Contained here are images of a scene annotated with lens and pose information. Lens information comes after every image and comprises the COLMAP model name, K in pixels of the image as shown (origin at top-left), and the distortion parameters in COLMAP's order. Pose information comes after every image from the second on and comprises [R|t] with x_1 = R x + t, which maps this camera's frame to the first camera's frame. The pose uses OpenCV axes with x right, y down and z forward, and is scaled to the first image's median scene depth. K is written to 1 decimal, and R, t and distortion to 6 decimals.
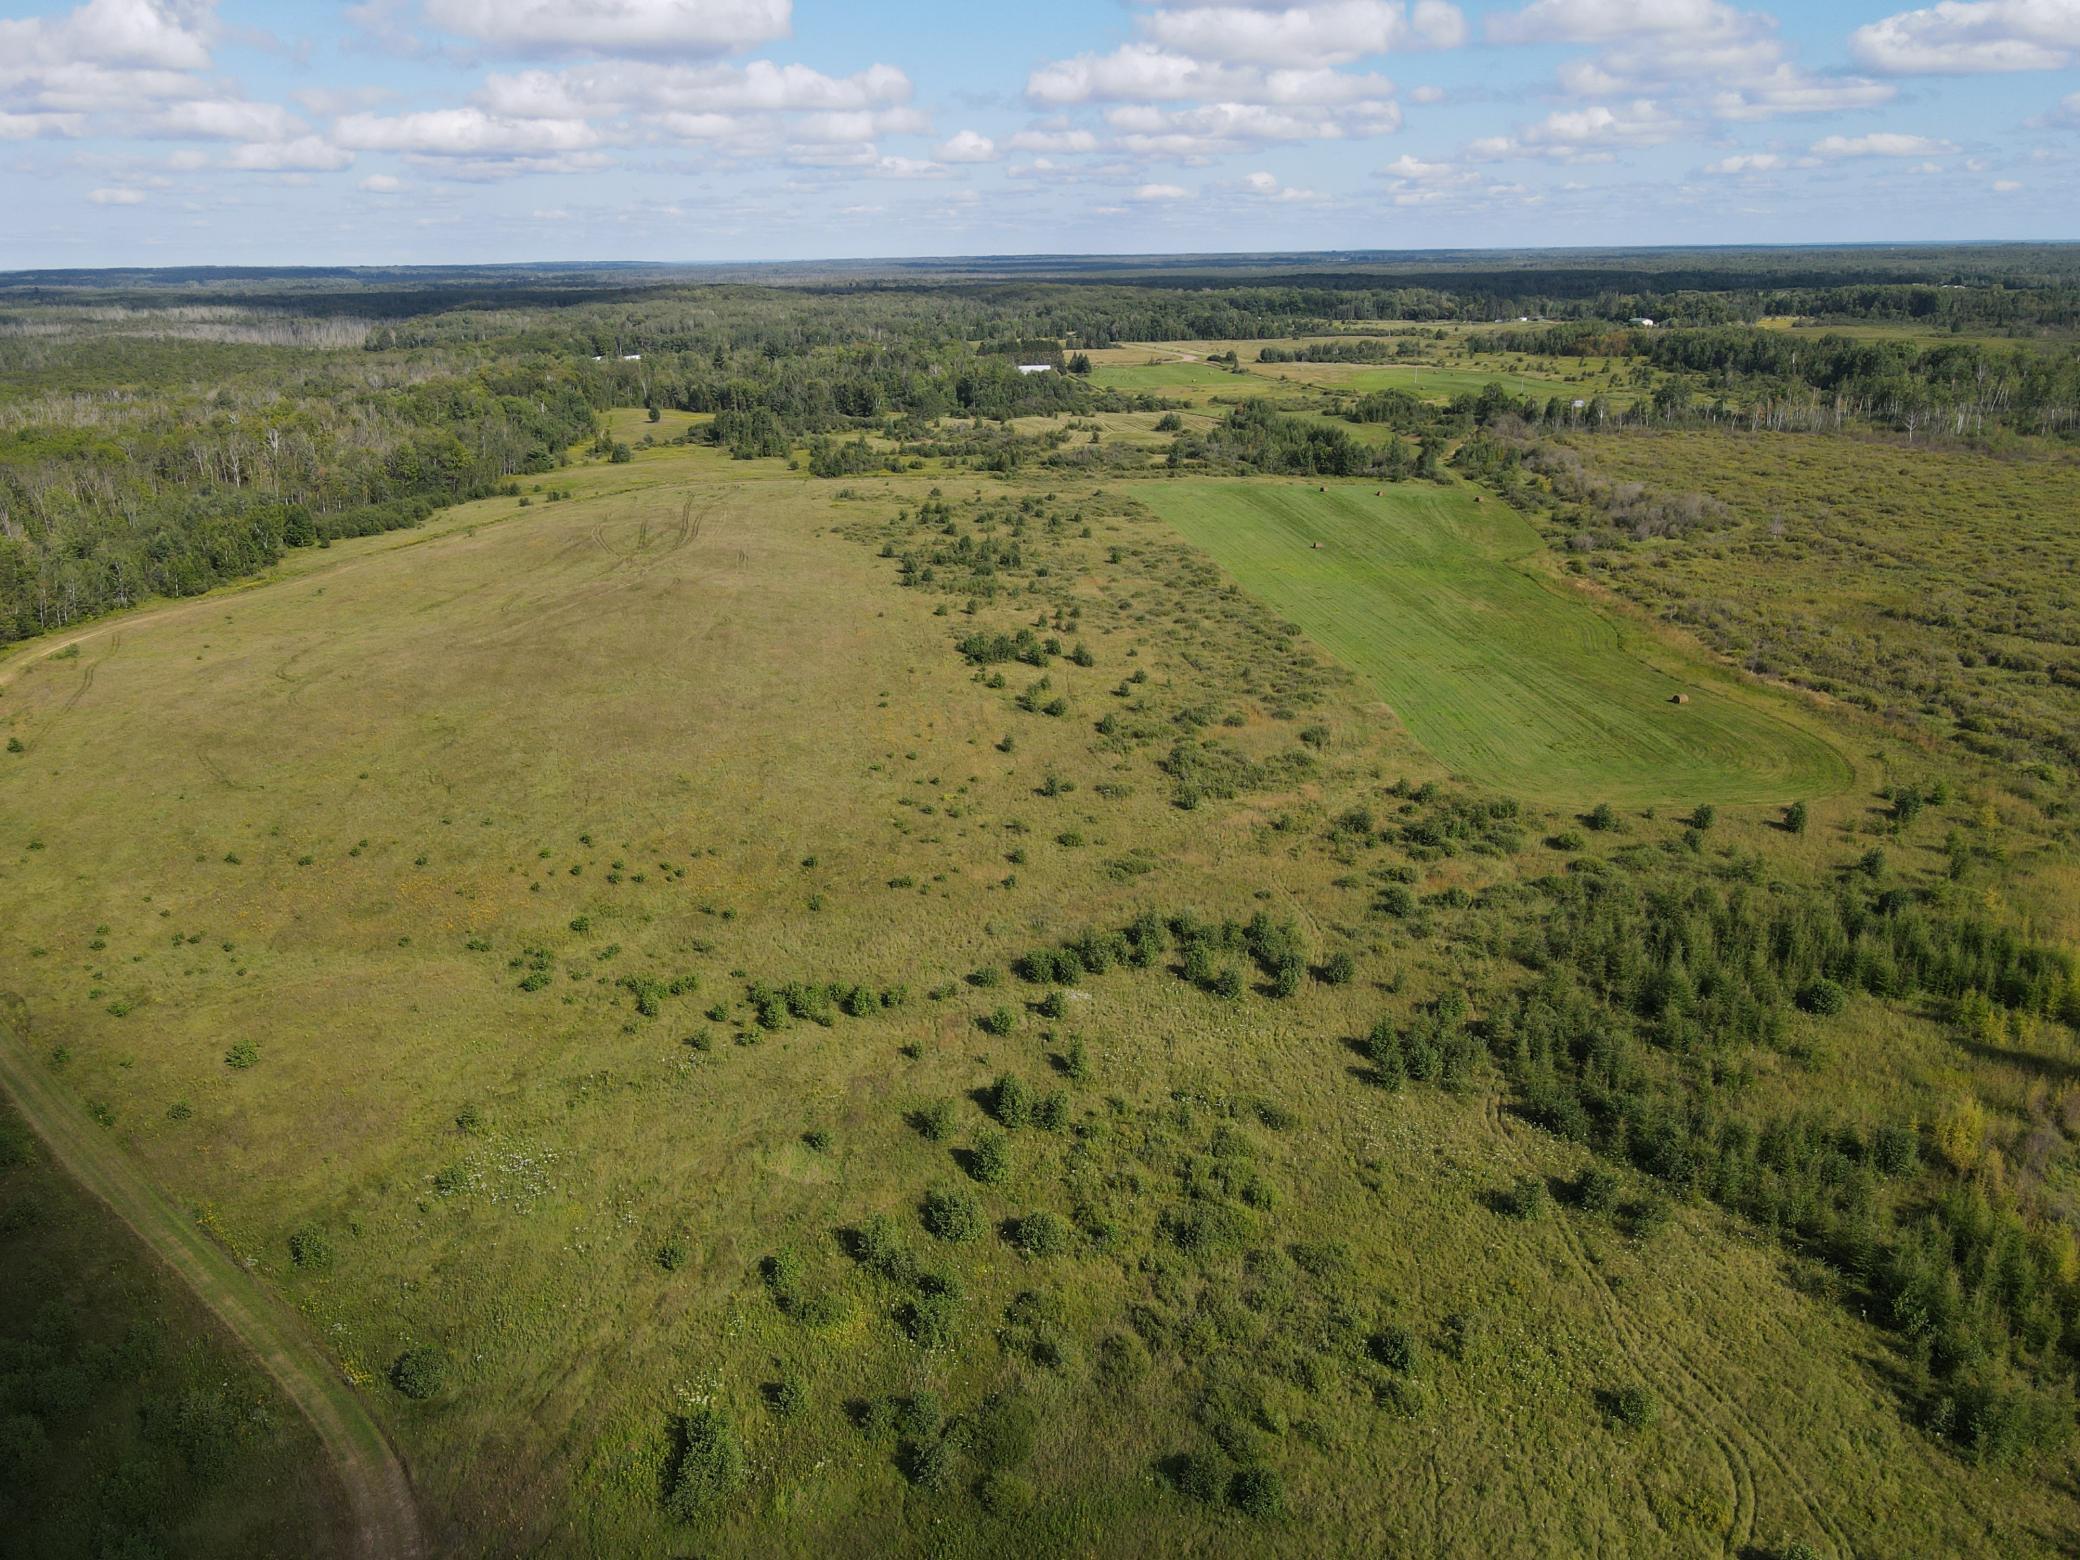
lens RADIAL K [[1510.6, 0, 1038.1], [0, 1510.6, 768.6], [0, 0, 1]] dist [0.009545, 0.010434]
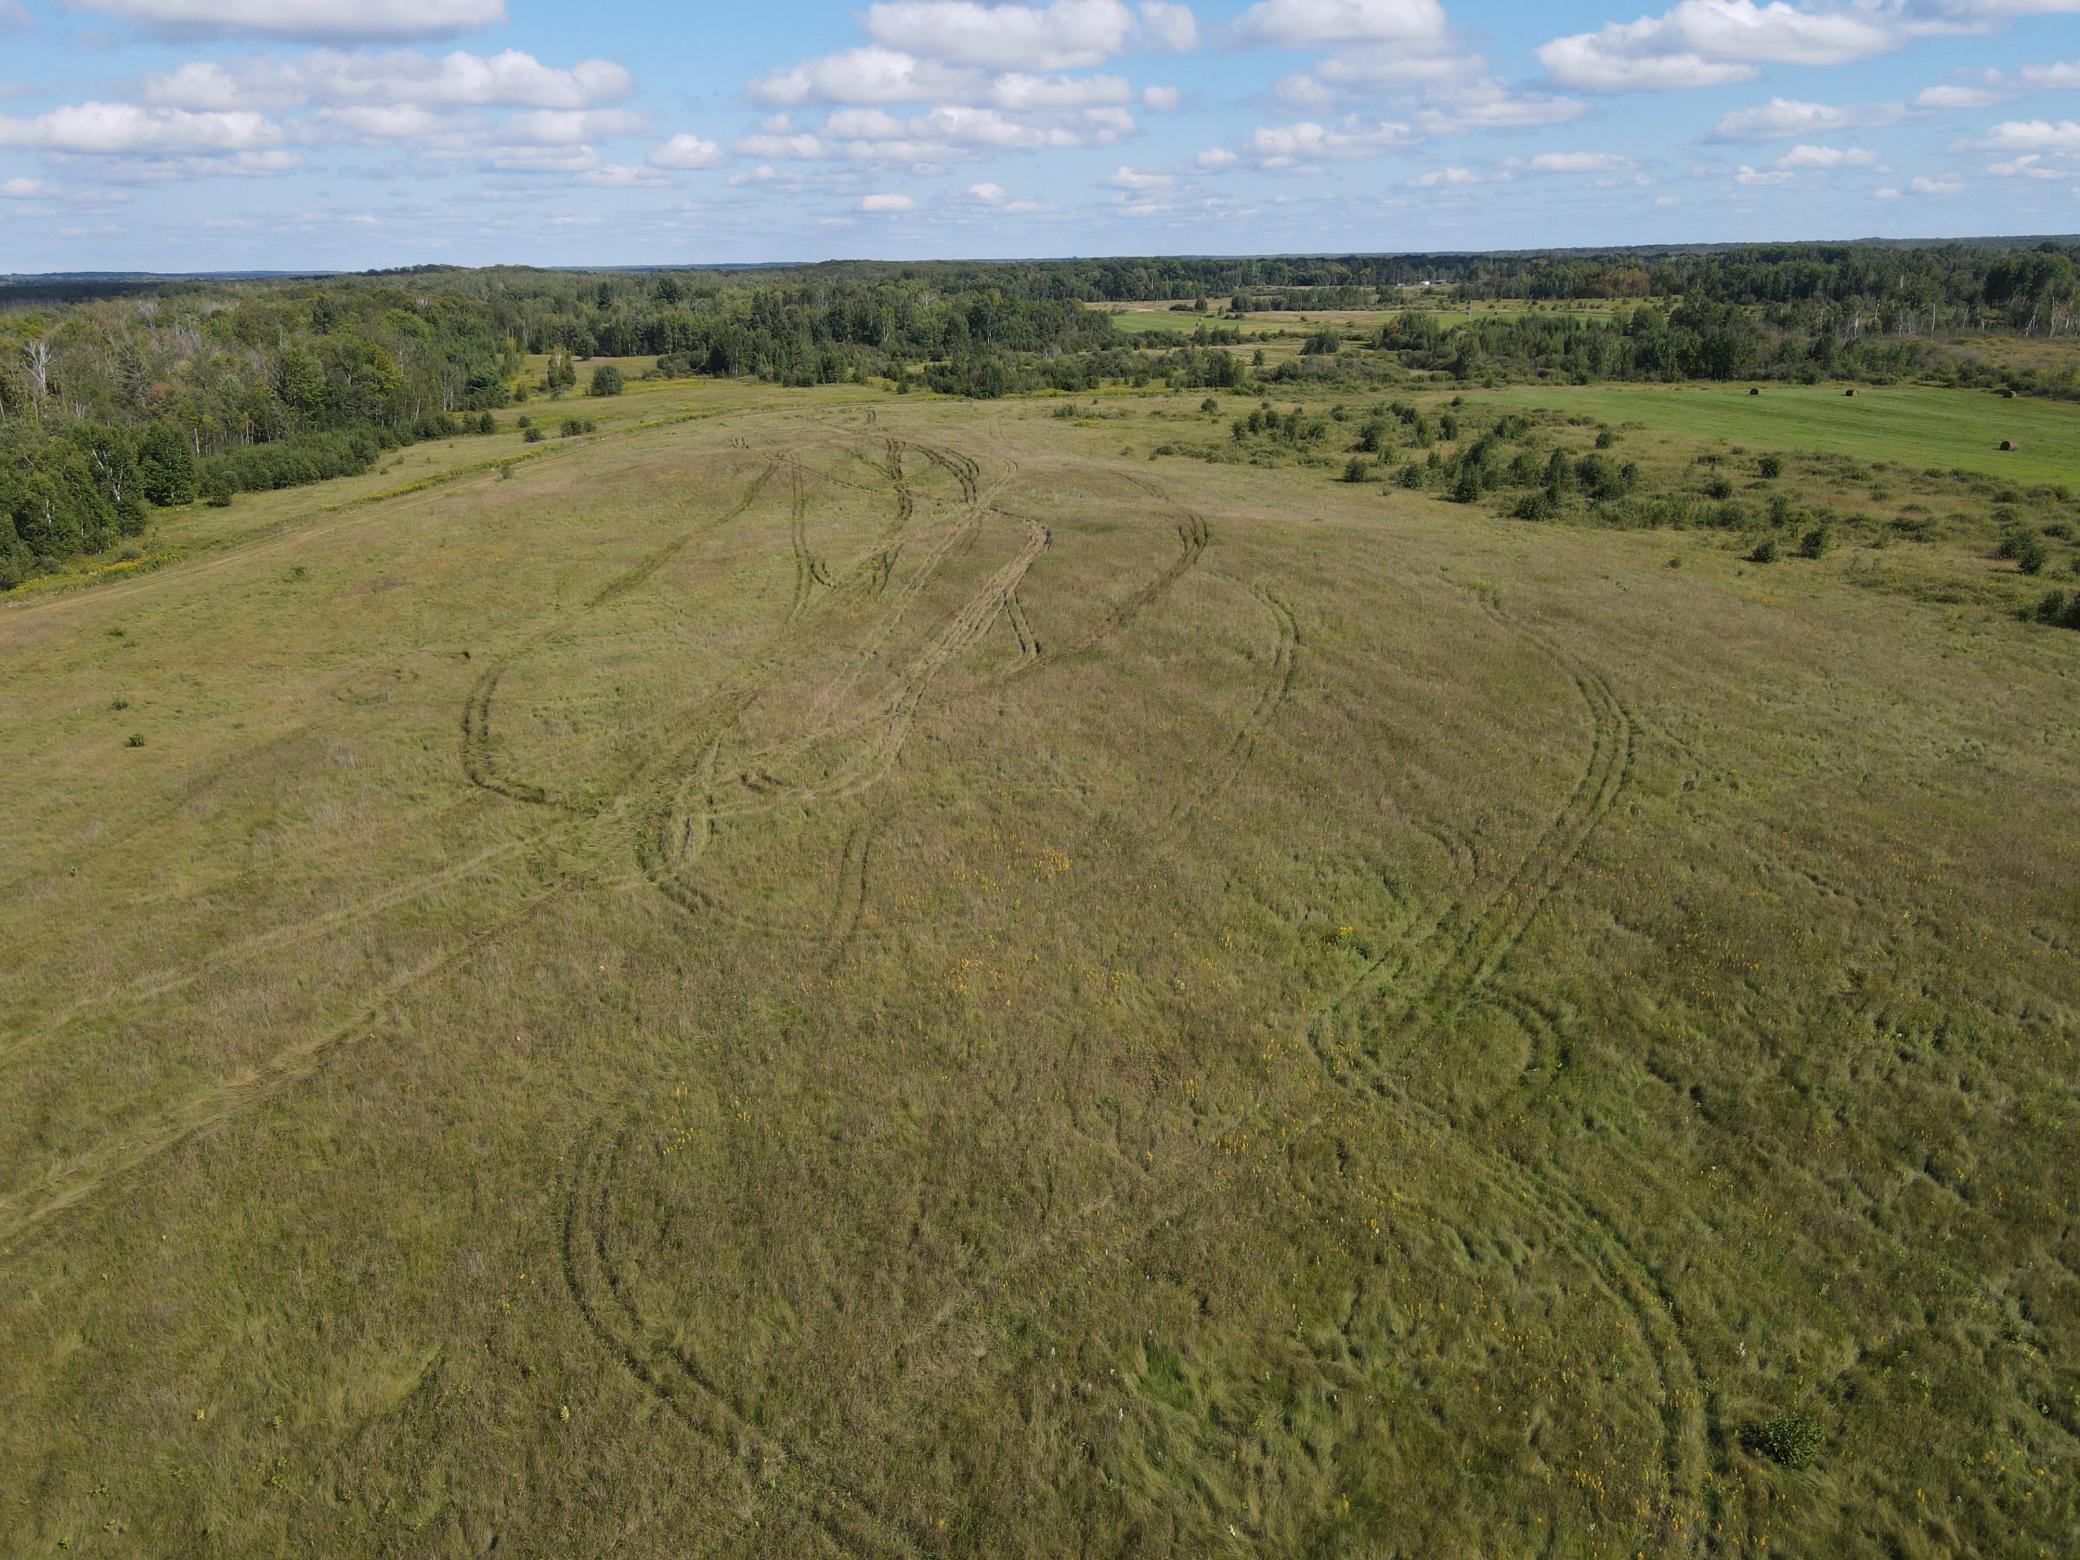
lens RADIAL K [[1510.6, 0, 1039.7], [0, 1510.6, 799.2], [0, 0, 1]] dist [0.009545, 0.010434]
pose [[0.984790, -0.061063, 0.162667, -0.139741], [0.059455, 0.998122, 0.014735, -0.017875], [-0.163261, -0.004839, 0.986571, 0.215898]]
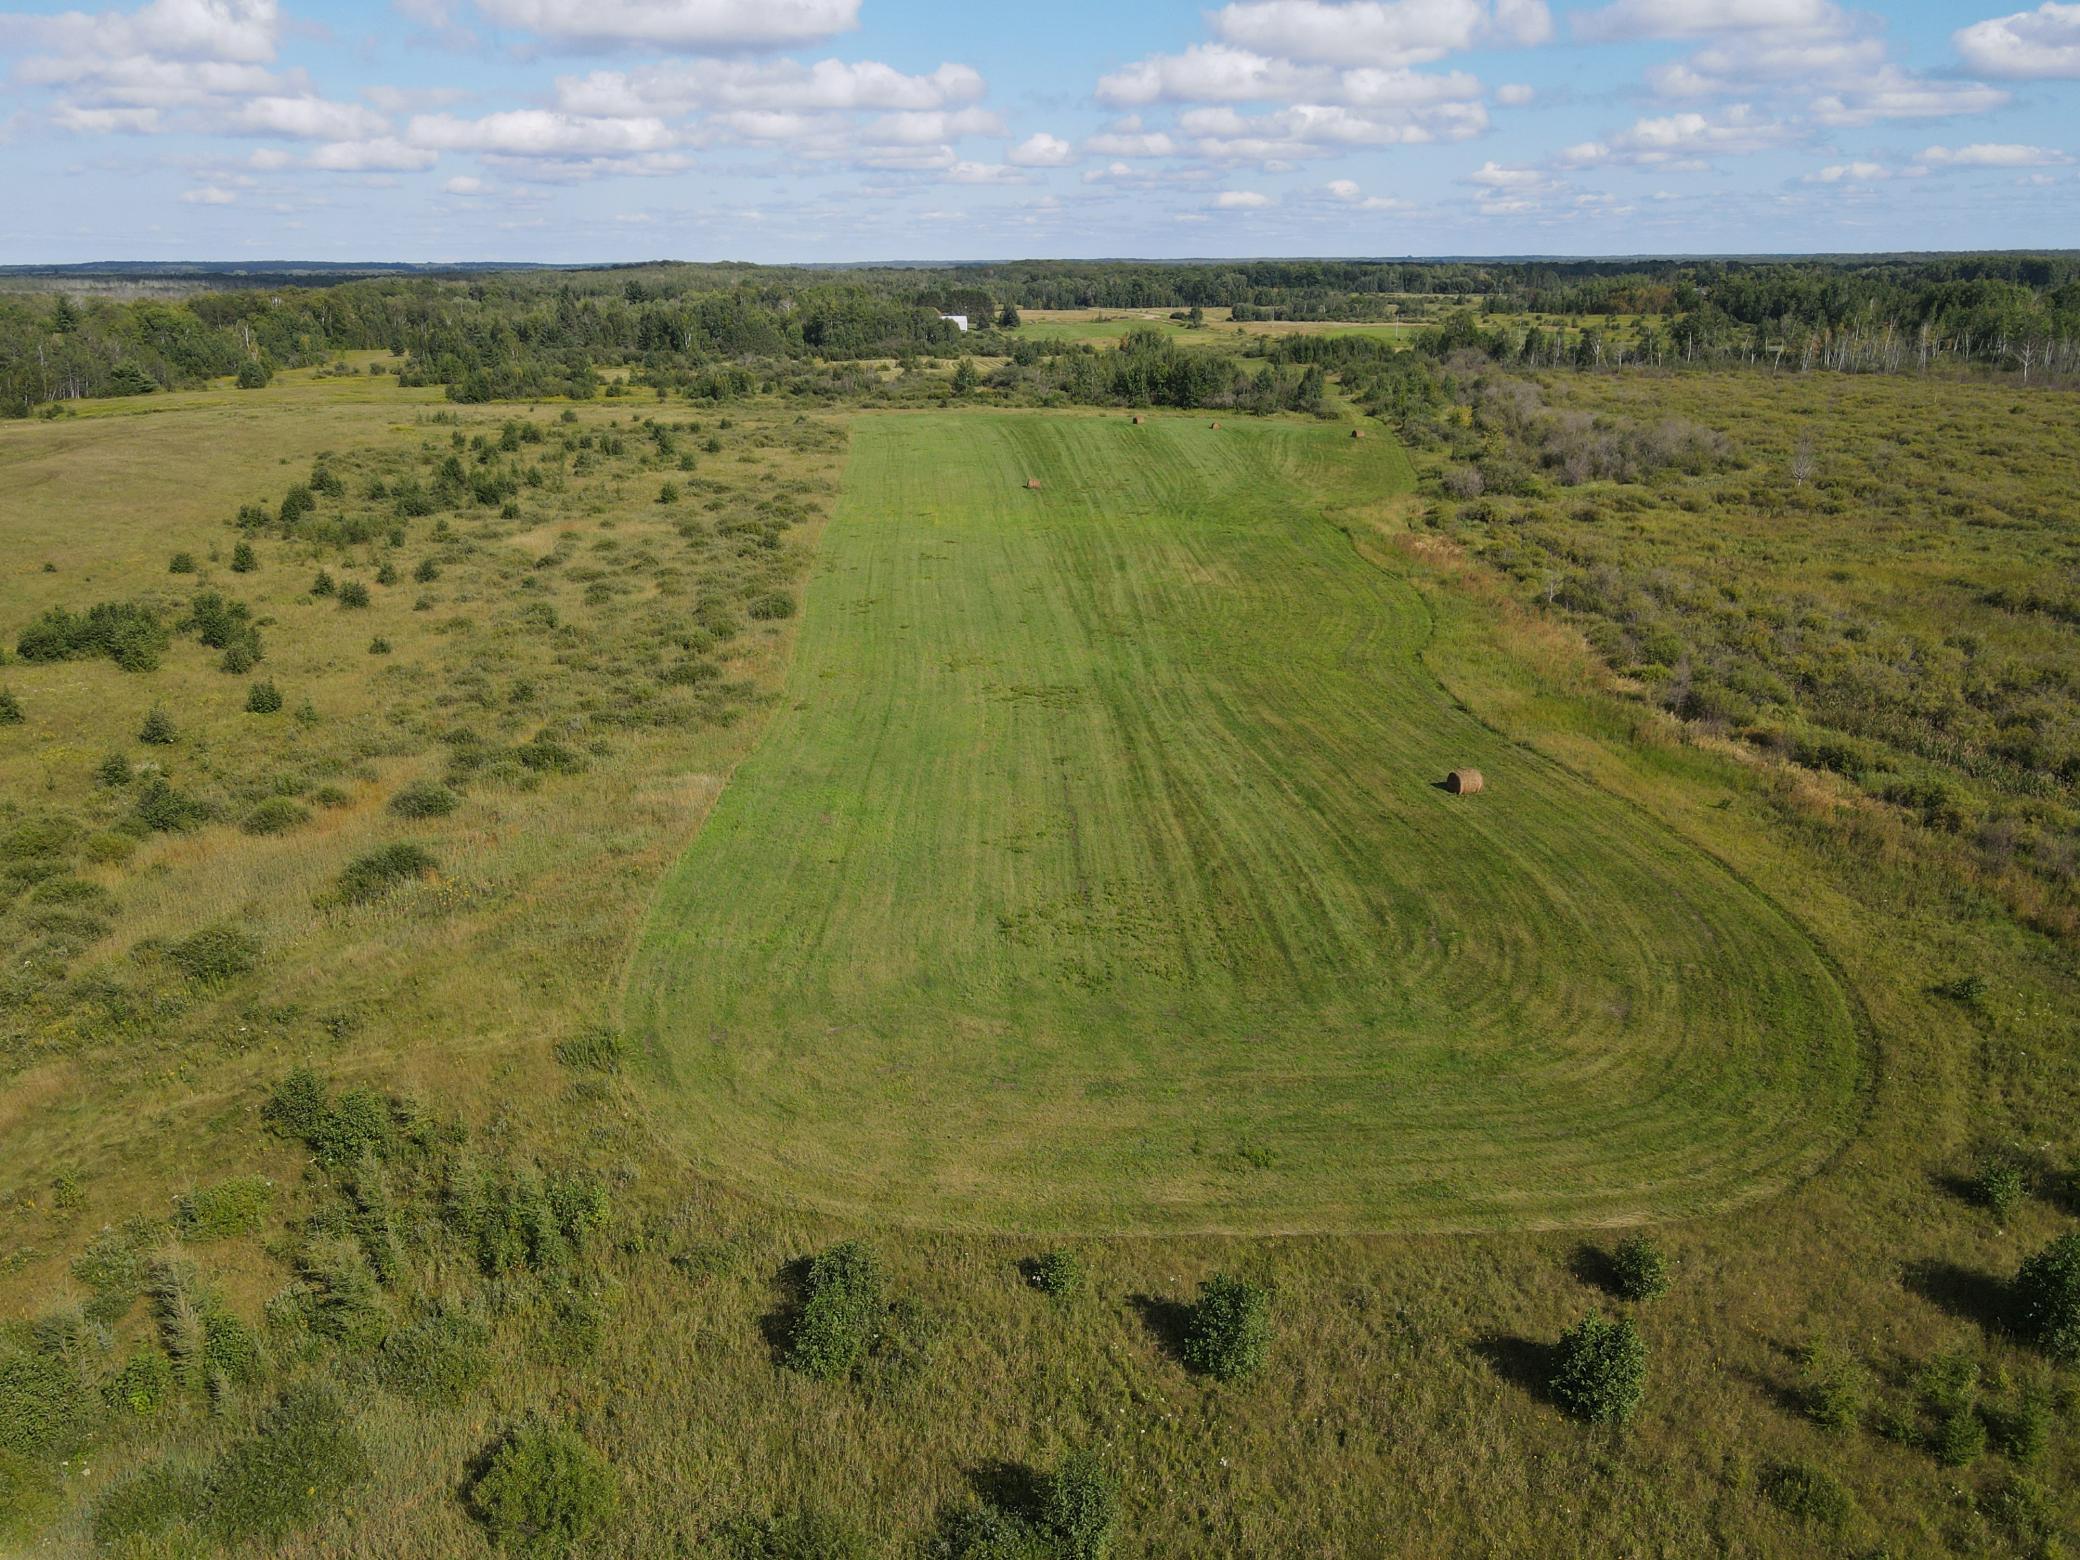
lens RADIAL K [[1510.6, 0, 1045.2], [0, 1510.6, 781.6], [0, 0, 1]] dist [0.009545, 0.010434]
pose [[0.998897, 0.022405, -0.041258, 0.101130], [-0.022308, 0.999747, 0.002798, -0.013732], [0.041310, -0.001875, 0.999145, 0.181903]]
